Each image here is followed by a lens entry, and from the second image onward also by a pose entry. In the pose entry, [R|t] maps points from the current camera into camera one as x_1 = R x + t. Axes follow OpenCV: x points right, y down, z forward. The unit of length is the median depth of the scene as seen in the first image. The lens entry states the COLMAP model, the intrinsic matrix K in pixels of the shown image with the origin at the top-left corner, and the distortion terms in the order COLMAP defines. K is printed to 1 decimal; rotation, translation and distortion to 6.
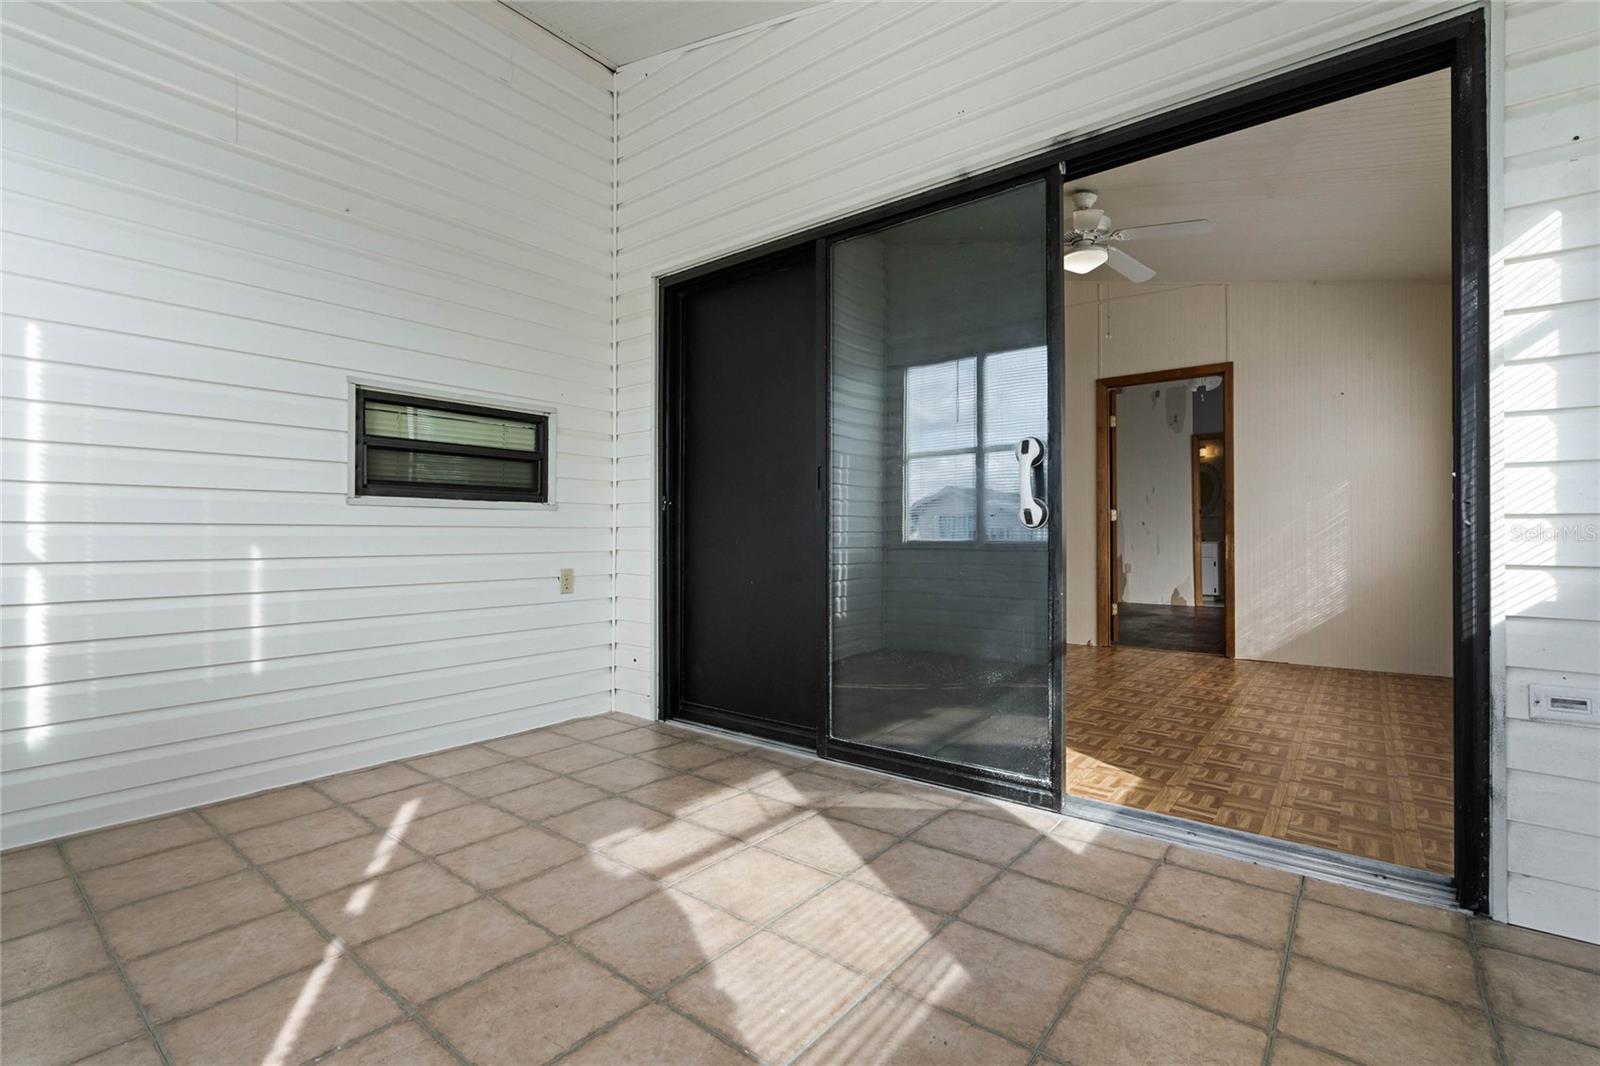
lens RADIAL K [[730.2, 0, 773.5], [0, 730.2, 530.2], [0, 0, 1]] dist [-0.001411, 0.000915]
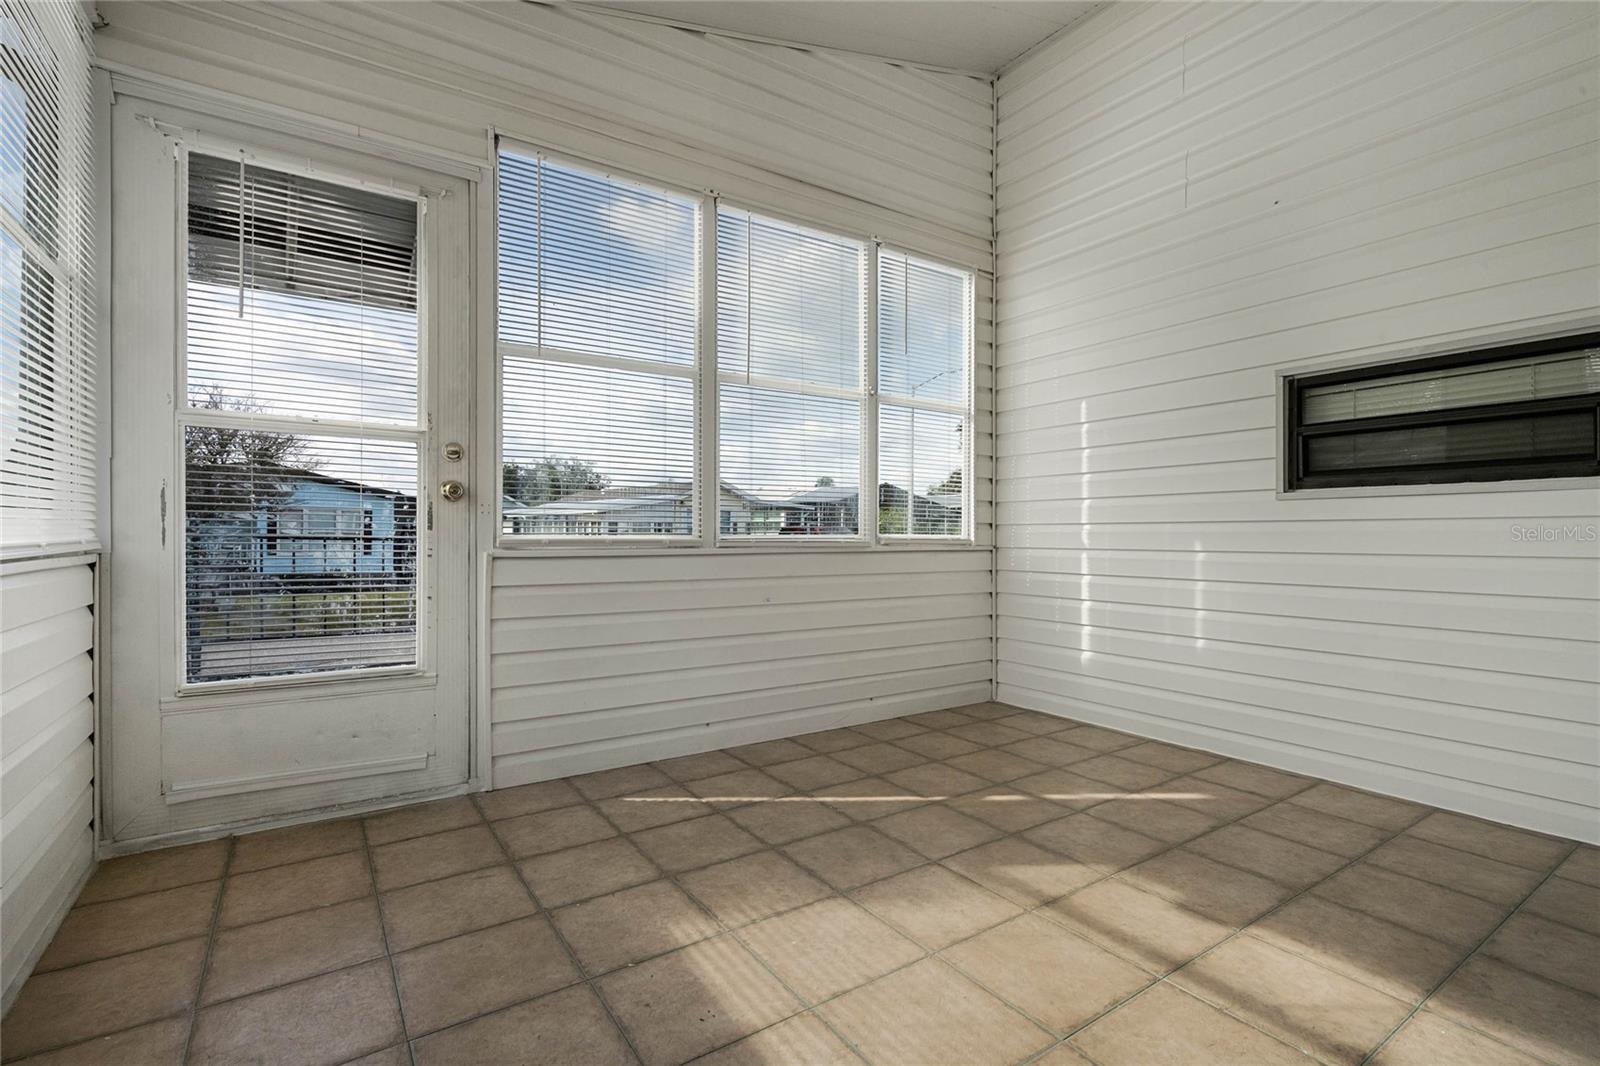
lens RADIAL K [[730.2, 0, 806.2], [0, 730.2, 531.7], [0, 0, 1]] dist [-0.001411, 0.000915]
pose [[-0.269761, -0.002415, -0.962924, 0.710515], [0.007873, 0.999958, -0.004714, 0.009987], [0.962895, -0.008853, -0.269731, 0.847117]]
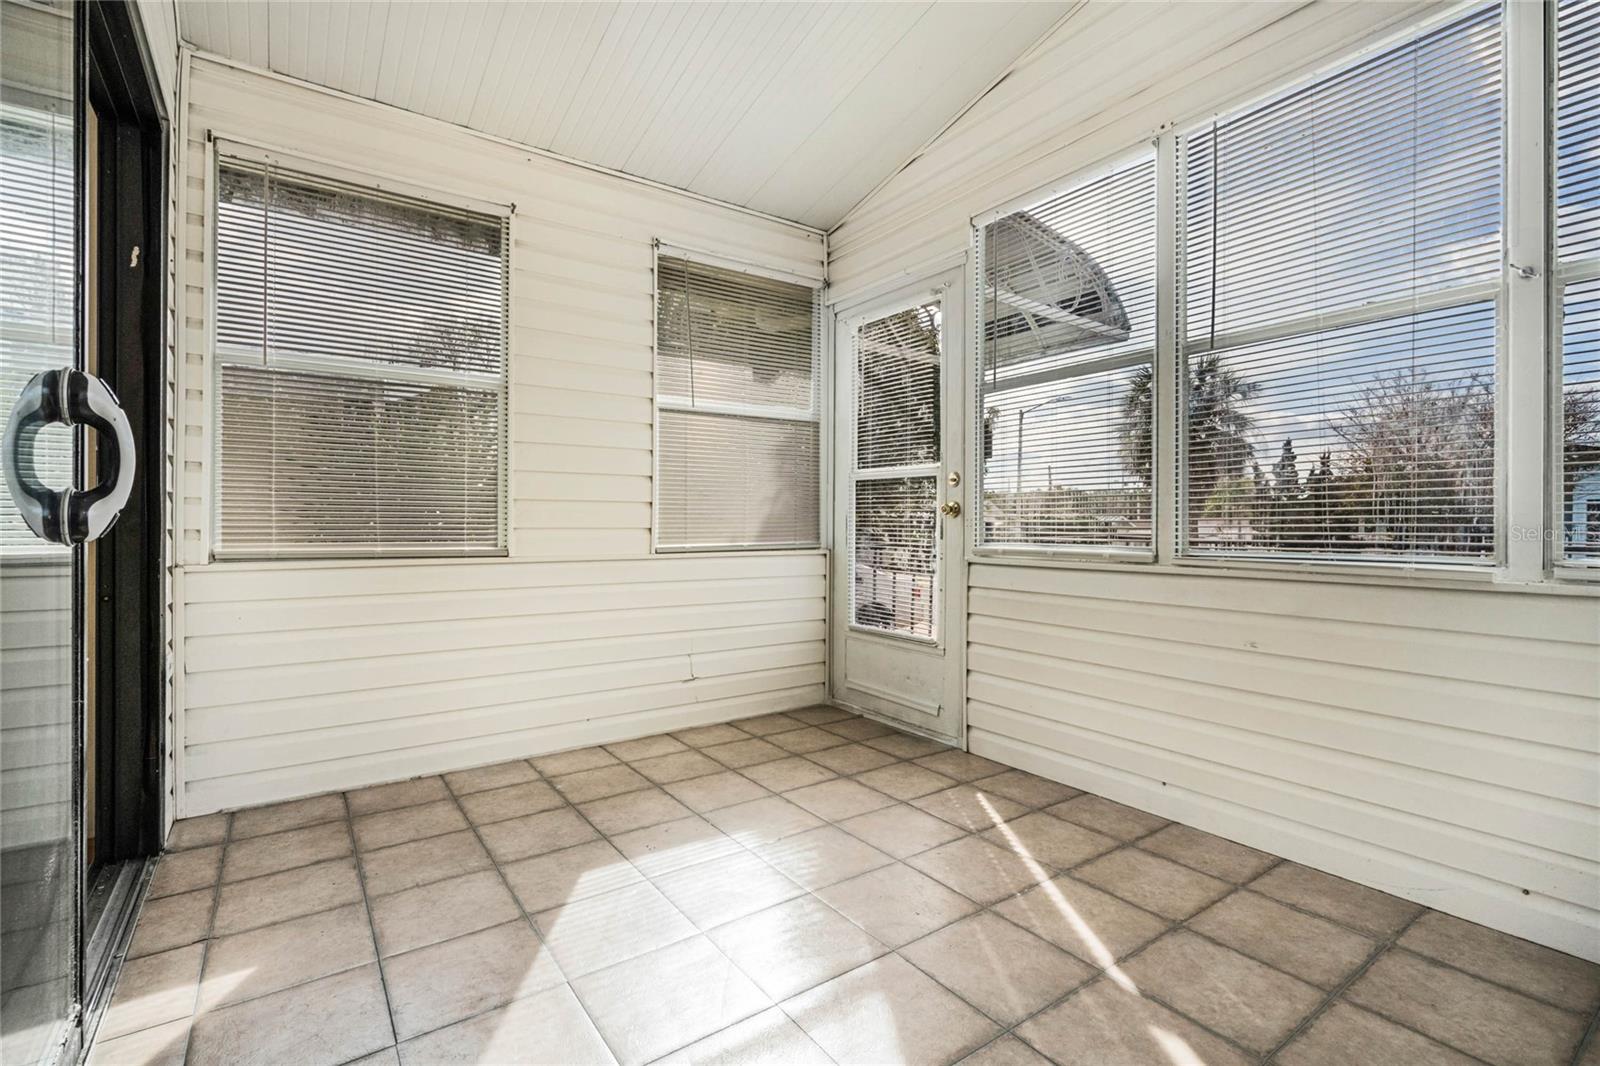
lens RADIAL K [[730.2, 0, 797.1], [0, 730.2, 527.6], [0, 0, 1]] dist [-0.001411, 0.000915]
pose [[-0.968725, -0.001206, 0.248136, -0.311512], [-0.002322, 0.999988, -0.004206, -0.020139], [-0.248128, -0.004651, -0.968716, 1.521919]]
